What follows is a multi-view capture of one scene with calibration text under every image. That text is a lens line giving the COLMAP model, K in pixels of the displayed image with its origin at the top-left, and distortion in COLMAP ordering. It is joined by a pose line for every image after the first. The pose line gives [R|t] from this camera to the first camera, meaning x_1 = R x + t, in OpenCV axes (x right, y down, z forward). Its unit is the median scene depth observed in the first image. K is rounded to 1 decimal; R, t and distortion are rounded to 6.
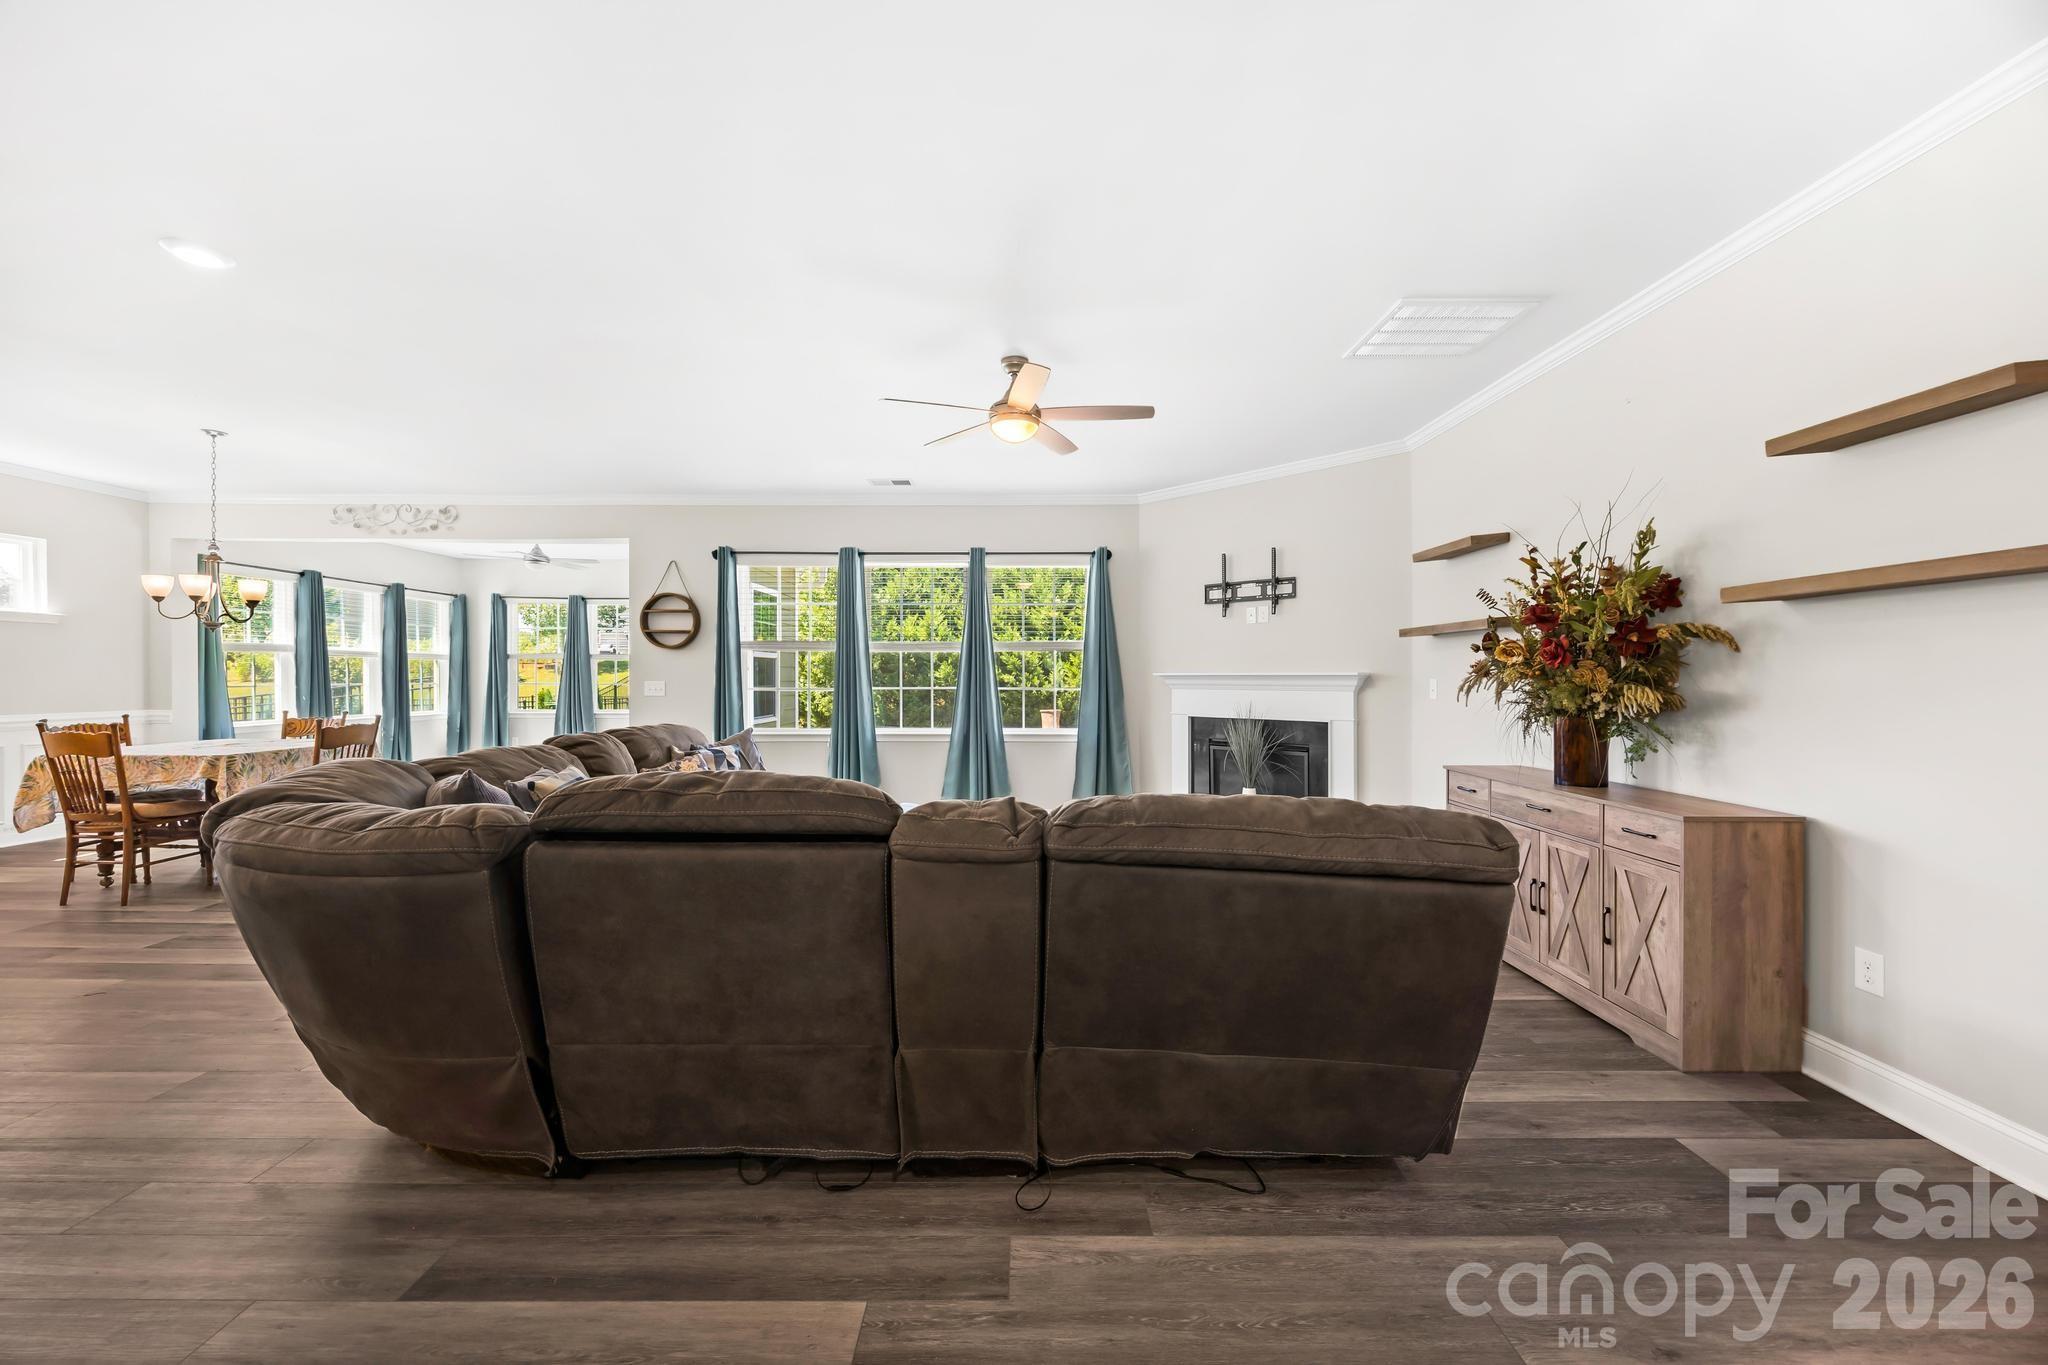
lens RADIAL K [[785.9, 0, 1048.4], [0, 785.9, 678.3], [0, 0, 1]] dist [-0.008813, -0.000134]
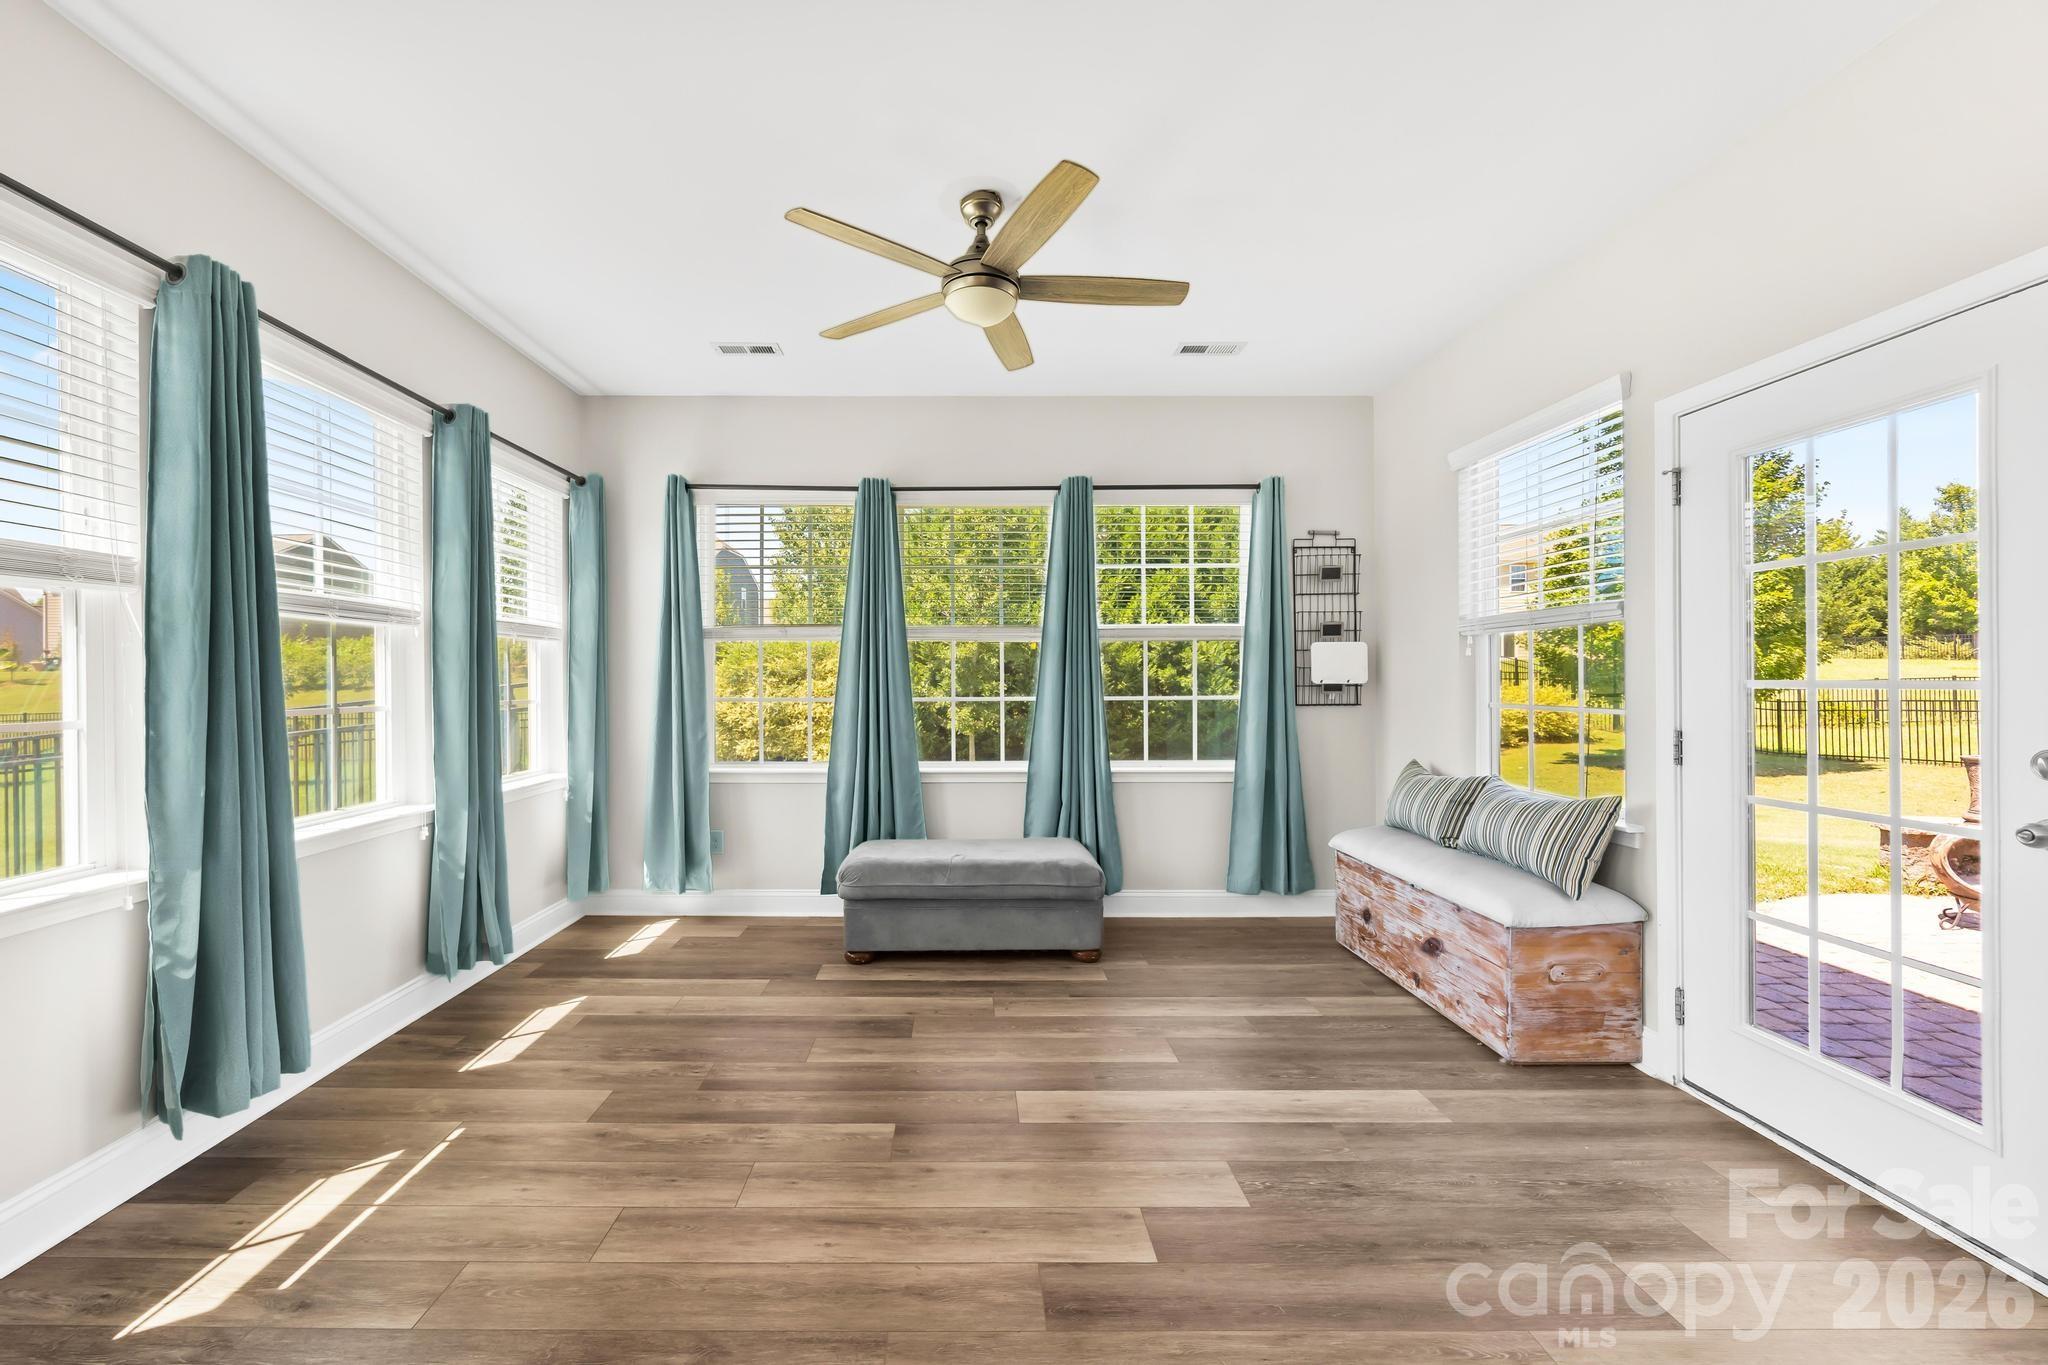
lens RADIAL K [[812.2, 0, 962.7], [0, 812.2, 682.6], [0, 0, 1]] dist [-0.001500, -0.000179]
pose [[0.999842, -0.004694, -0.017155, -0.893196], [0.004692, 0.999989, -0.000147, -0.003877], [0.017155, 0.000067, 0.999853, 0.945941]]
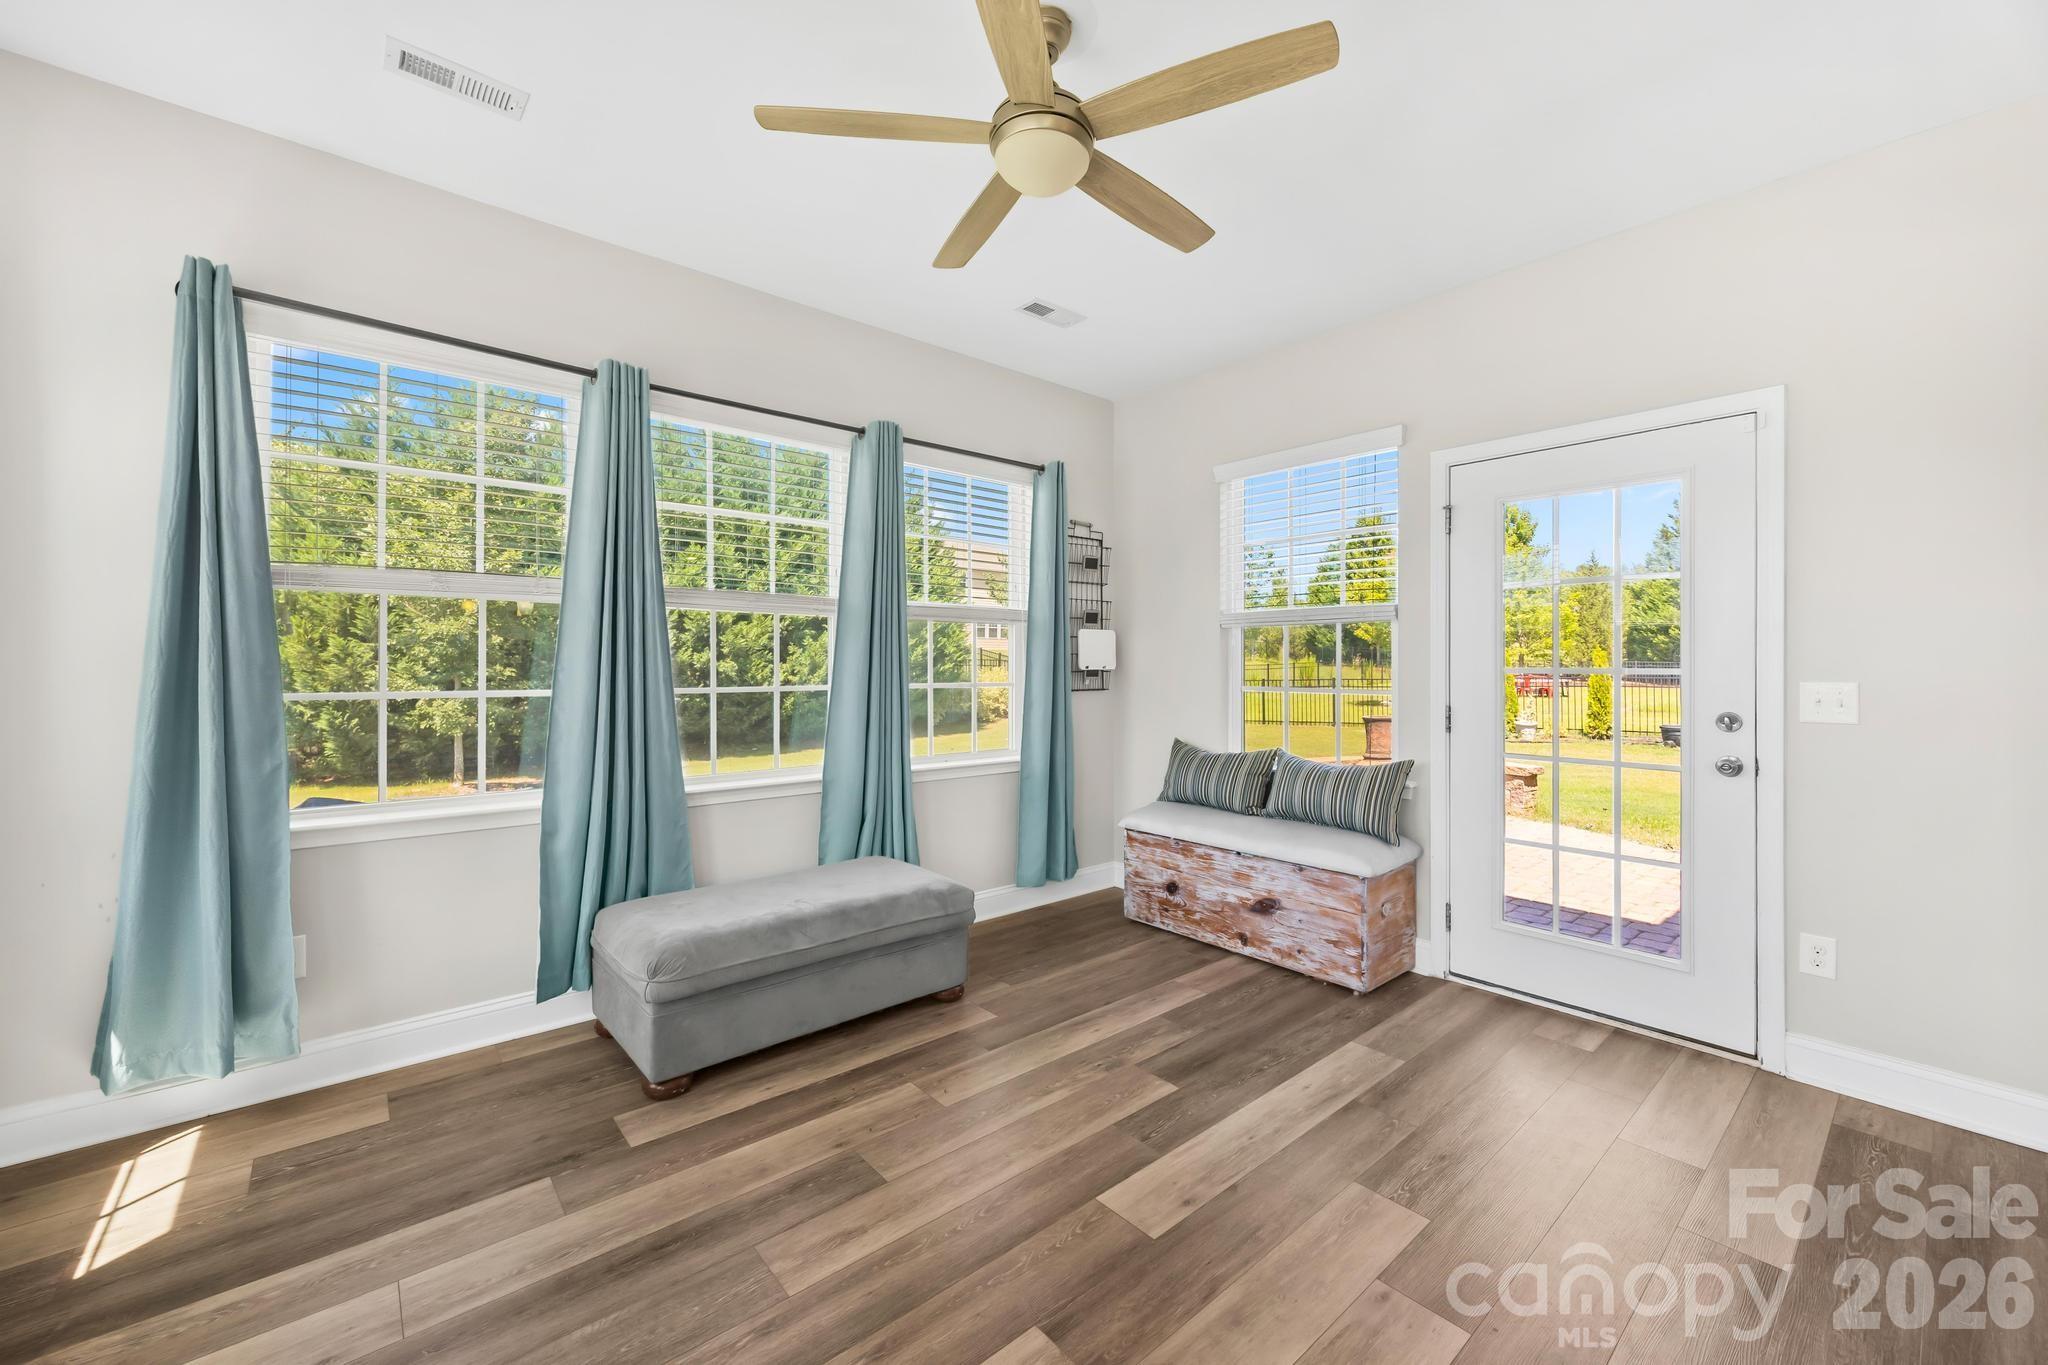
lens RADIAL K [[811.9, 0, 1006.4], [0, 811.9, 665.0], [0, 0, 1]] dist [-0.000292, 0.000095]
pose [[0.768892, 0.000513, 0.639379, -1.105538], [0.000334, 0.999999, -0.001204, -0.004602], [-0.639379, 0.001139, 0.768891, 1.136567]]
